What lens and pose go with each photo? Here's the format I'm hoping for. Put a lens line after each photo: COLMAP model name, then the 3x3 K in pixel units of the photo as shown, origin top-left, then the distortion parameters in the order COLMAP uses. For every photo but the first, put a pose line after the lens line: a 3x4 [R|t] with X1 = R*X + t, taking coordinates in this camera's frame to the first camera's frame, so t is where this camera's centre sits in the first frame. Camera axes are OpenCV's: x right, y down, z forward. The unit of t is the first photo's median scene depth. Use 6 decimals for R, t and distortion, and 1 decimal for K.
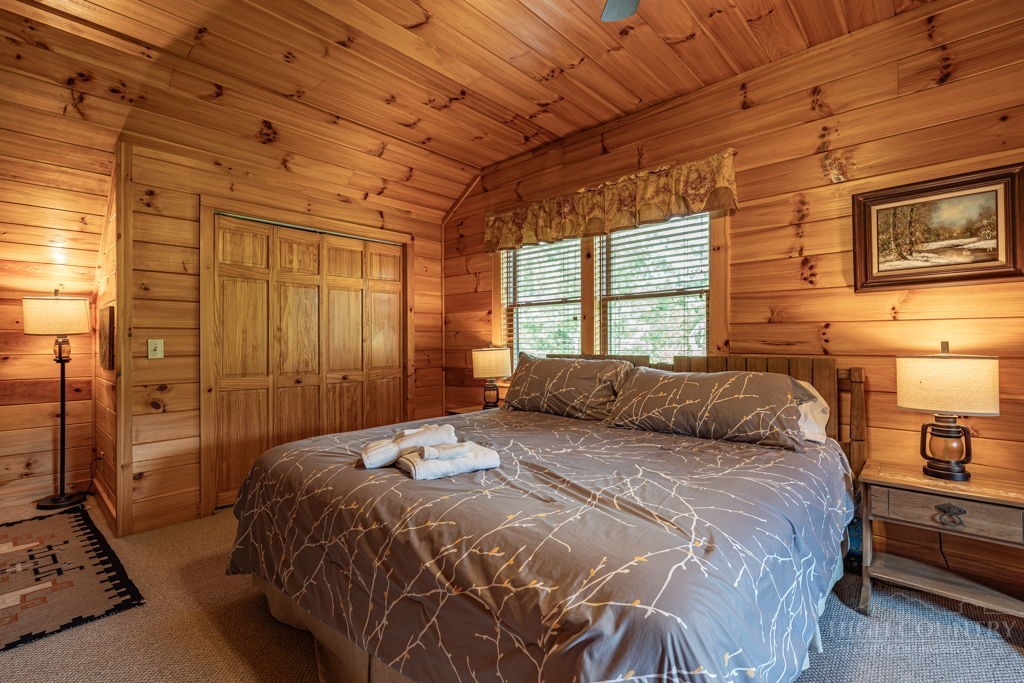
lens RADIAL K [[460.5, 0, 510.4], [0, 460.5, 336.6], [0, 0, 1]] dist [0.001559, -0.000053]
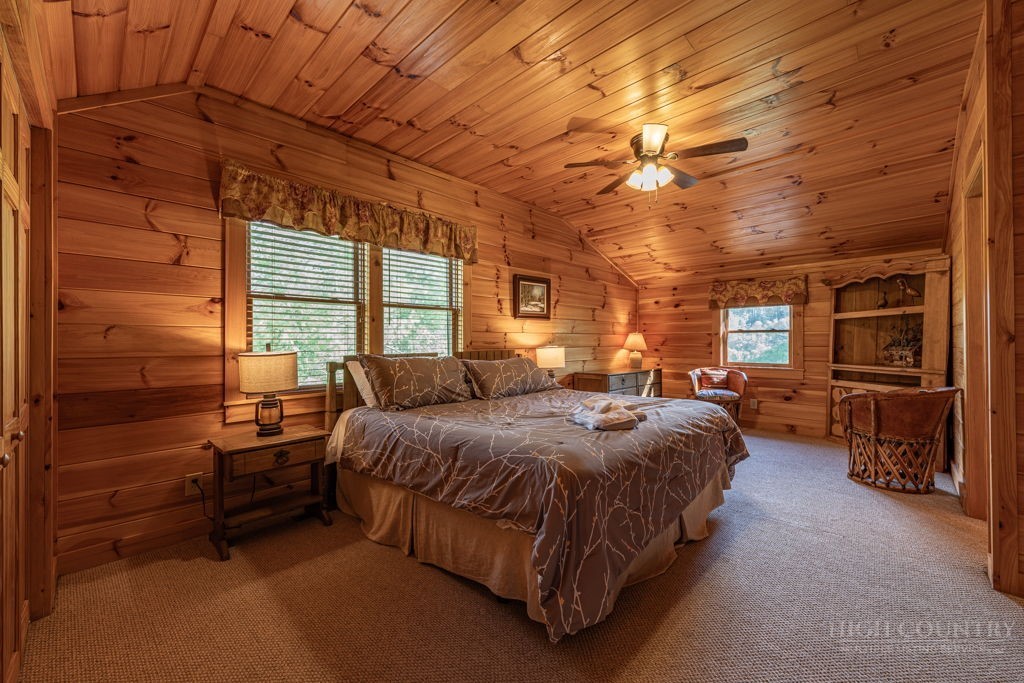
lens RADIAL K [[403.4, 0, 509.9], [0, 403.4, 339.9], [0, 0, 1]] dist [-0.000185, 0.000005]
pose [[0.017418, 0.000400, 0.999848, -0.977023], [-0.008822, 0.999961, -0.000246, 0.002879], [-0.999809, -0.008816, 0.017420, 0.839085]]
